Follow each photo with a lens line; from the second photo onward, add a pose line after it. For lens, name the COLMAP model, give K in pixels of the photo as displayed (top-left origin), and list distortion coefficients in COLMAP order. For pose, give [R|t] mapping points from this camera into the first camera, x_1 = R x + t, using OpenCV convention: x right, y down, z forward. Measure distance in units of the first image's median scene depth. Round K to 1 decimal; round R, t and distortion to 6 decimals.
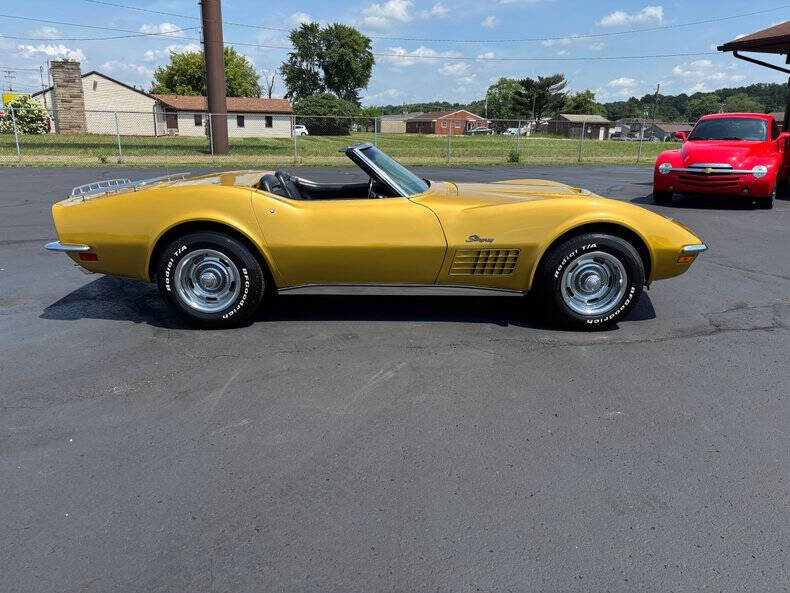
lens RADIAL K [[596.4, 0, 389.6], [0, 596.4, 295.5], [0, 0, 1]] dist [0.039037, -0.038232]
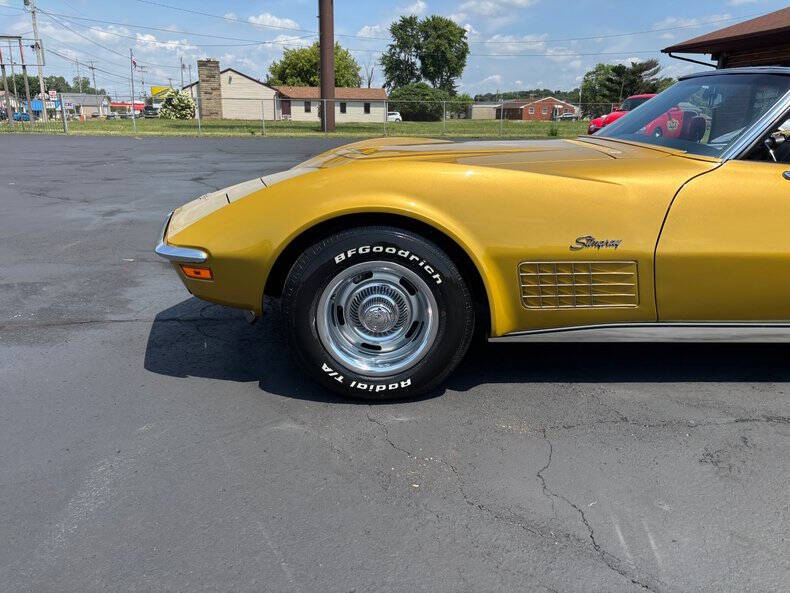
lens RADIAL K [[596.4, 0, 396.8], [0, 596.4, 298.3], [0, 0, 1]] dist [0.039037, -0.038232]
pose [[0.989458, 0.037087, -0.139988, 0.024186], [-0.034102, 0.999138, 0.023659, 0.036640], [0.140745, -0.018636, 0.989870, -0.112473]]
